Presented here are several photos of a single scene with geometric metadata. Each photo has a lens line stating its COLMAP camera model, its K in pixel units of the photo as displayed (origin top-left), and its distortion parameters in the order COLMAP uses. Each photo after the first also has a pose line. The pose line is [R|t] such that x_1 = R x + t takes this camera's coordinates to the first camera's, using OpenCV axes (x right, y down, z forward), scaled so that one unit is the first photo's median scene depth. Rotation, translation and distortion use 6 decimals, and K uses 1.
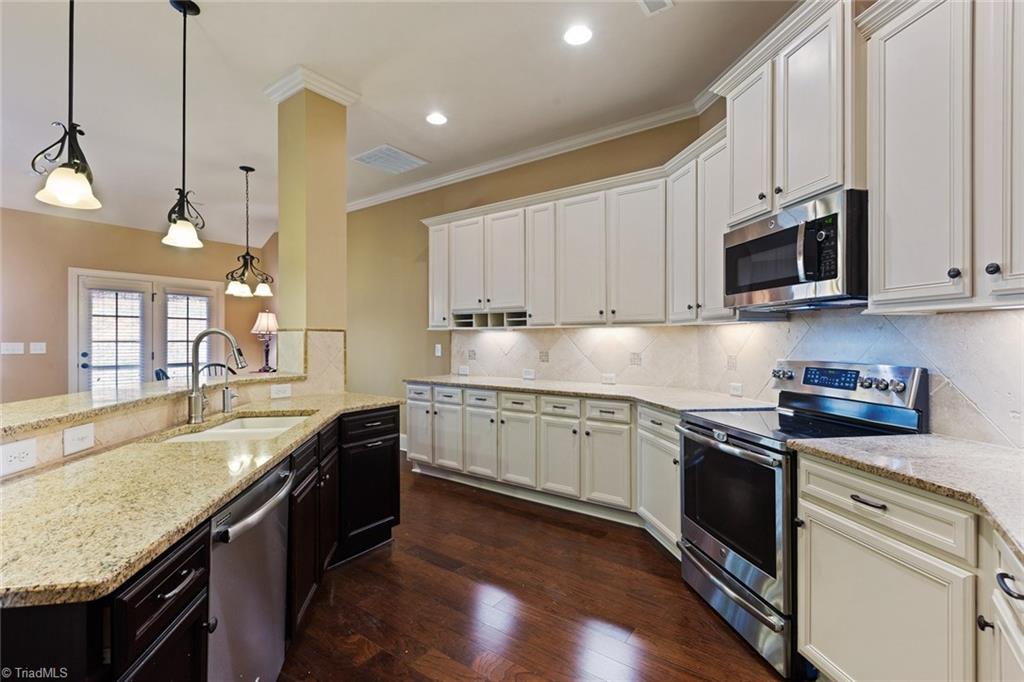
lens RADIAL K [[463.2, 0, 512.0], [0, 463.2, 341.0], [0, 0, 1]] dist [0.000676, -0.000032]
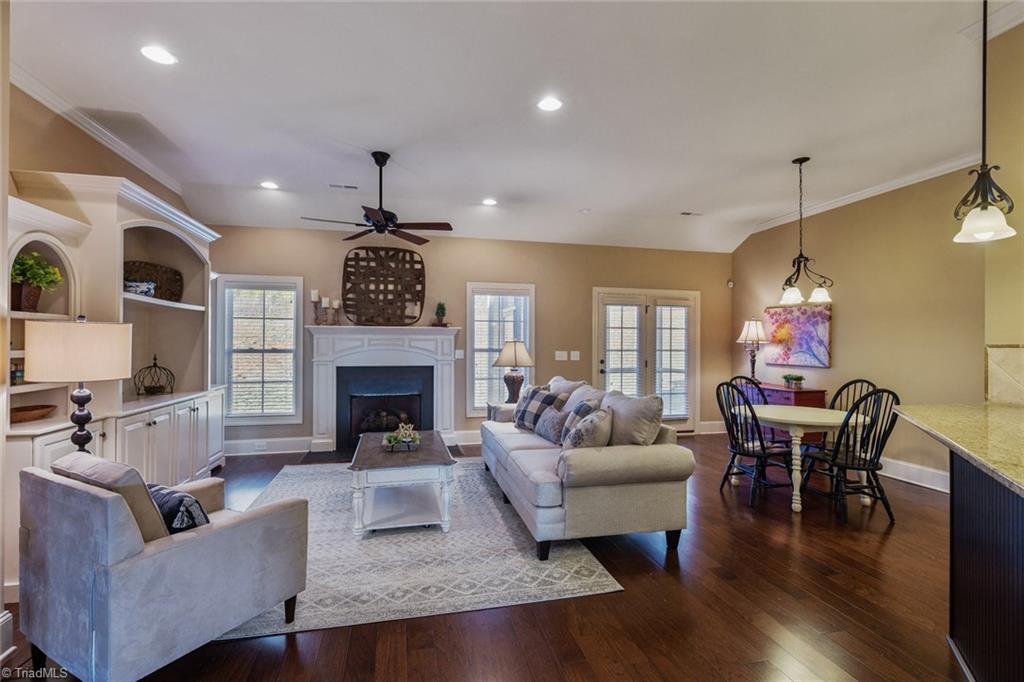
lens RADIAL K [[468.3, 0, 506.4], [0, 468.3, 342.2], [0, 0, 1]] dist [-0.000240, 0.000040]
pose [[0.757456, 0.001045, -0.652885, -0.429495], [-0.005541, 0.999973, -0.004827, -0.015451], [0.652863, 0.007273, 0.757441, -0.049513]]
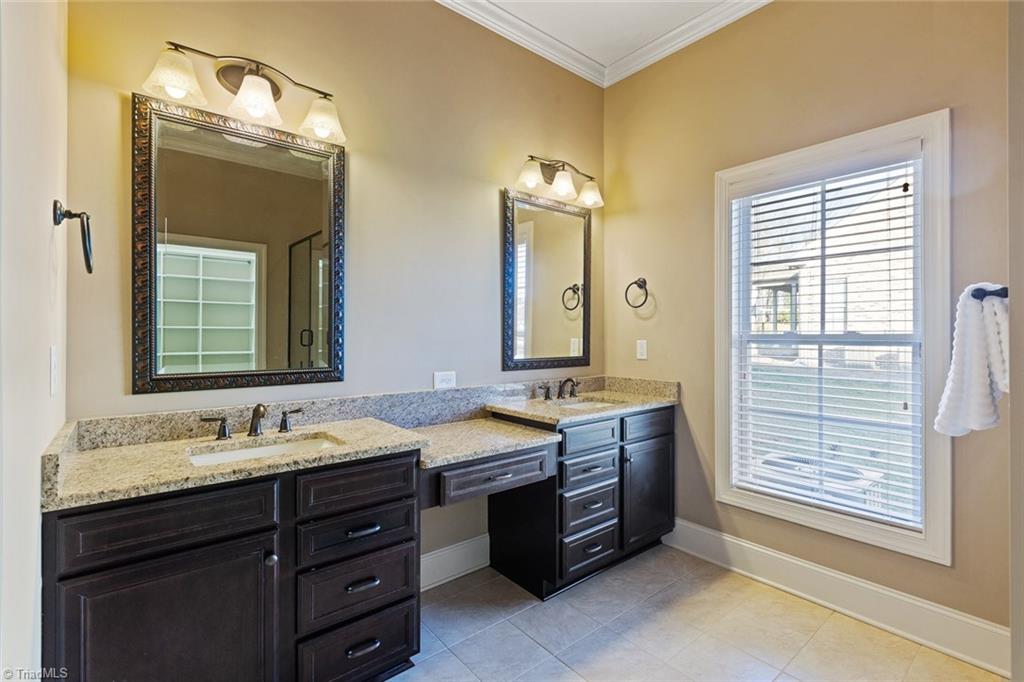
lens RADIAL K [[468.3, 0, 506.4], [0, 468.3, 342.2], [0, 0, 1]] dist [-0.000240, 0.000040]
pose [[-0.251161, 0.009387, -0.967900, -1.188133], [-0.003153, 0.999940, 0.010516, 0.004635], [0.967940, 0.005693, -0.251117, 0.280636]]
